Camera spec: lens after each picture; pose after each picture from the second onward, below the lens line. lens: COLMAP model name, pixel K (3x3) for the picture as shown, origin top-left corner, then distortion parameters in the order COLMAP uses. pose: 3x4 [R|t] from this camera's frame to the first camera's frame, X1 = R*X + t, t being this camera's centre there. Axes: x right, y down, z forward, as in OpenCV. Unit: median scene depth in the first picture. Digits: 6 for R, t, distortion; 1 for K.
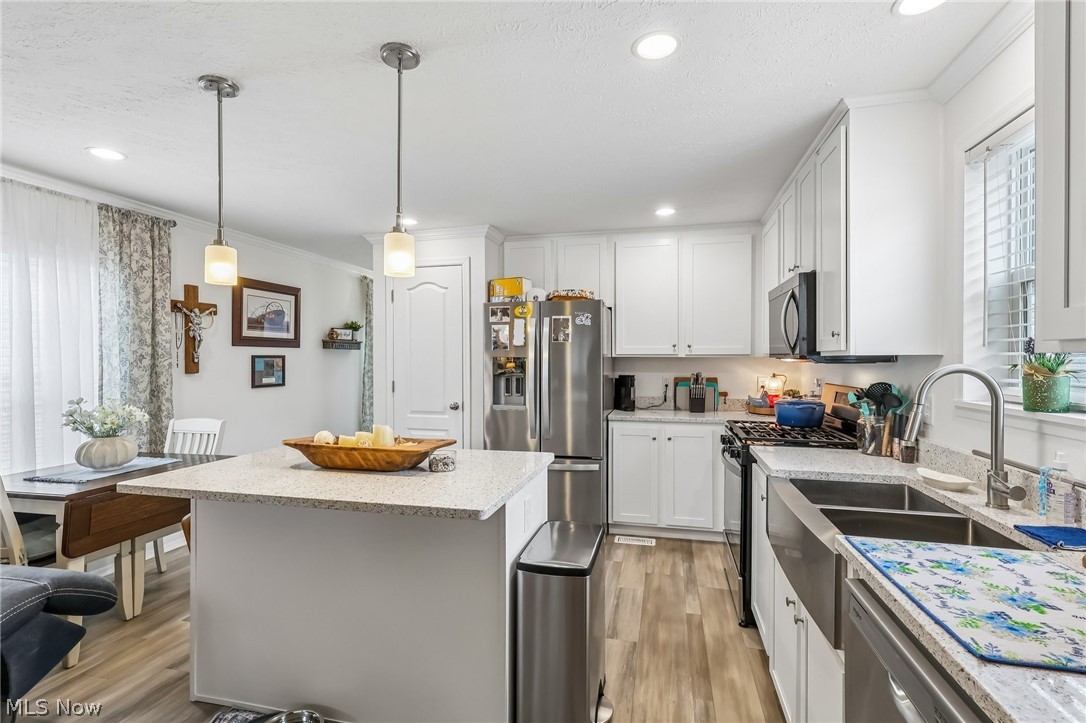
lens RADIAL K [[502.3, 0, 543.0], [0, 502.3, 361.5], [0, 0, 1]] dist [-0.057709, 0.000177]
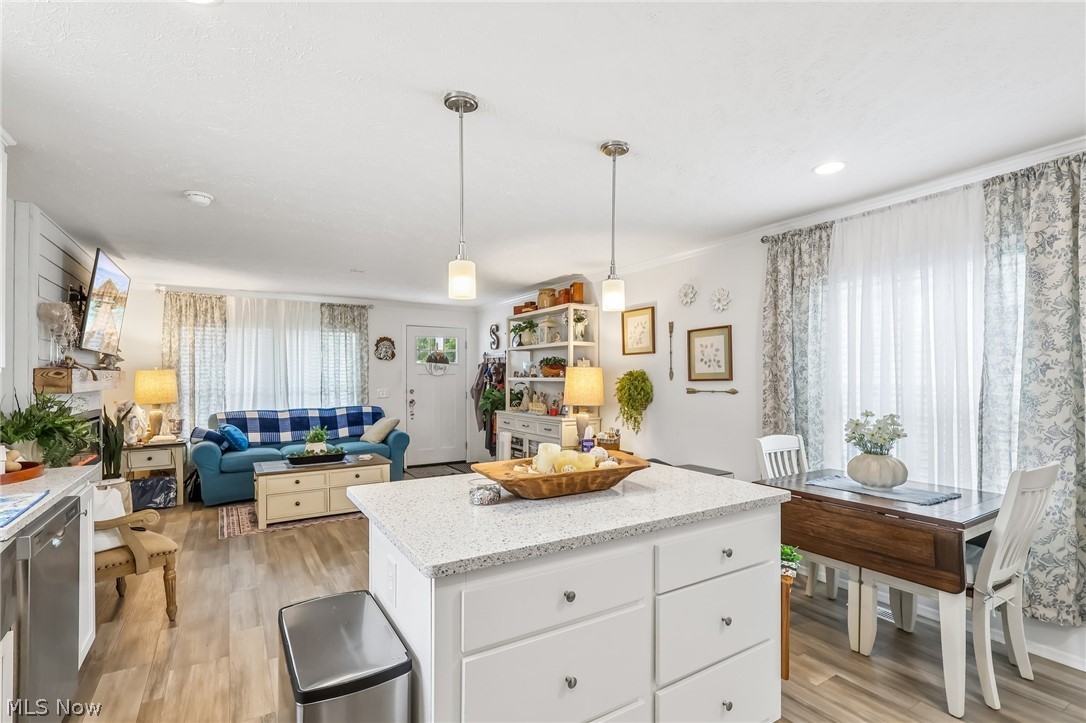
lens RADIAL K [[517.5, 0, 541.0], [0, 517.5, 386.1], [0, 0, 1]] dist [0.000631, 0.001408]
pose [[-0.709221, 0.013913, -0.704848, 0.228775], [0.004699, 0.999876, 0.015008, 0.004376], [0.704970, 0.007332, -0.709199, 1.029673]]
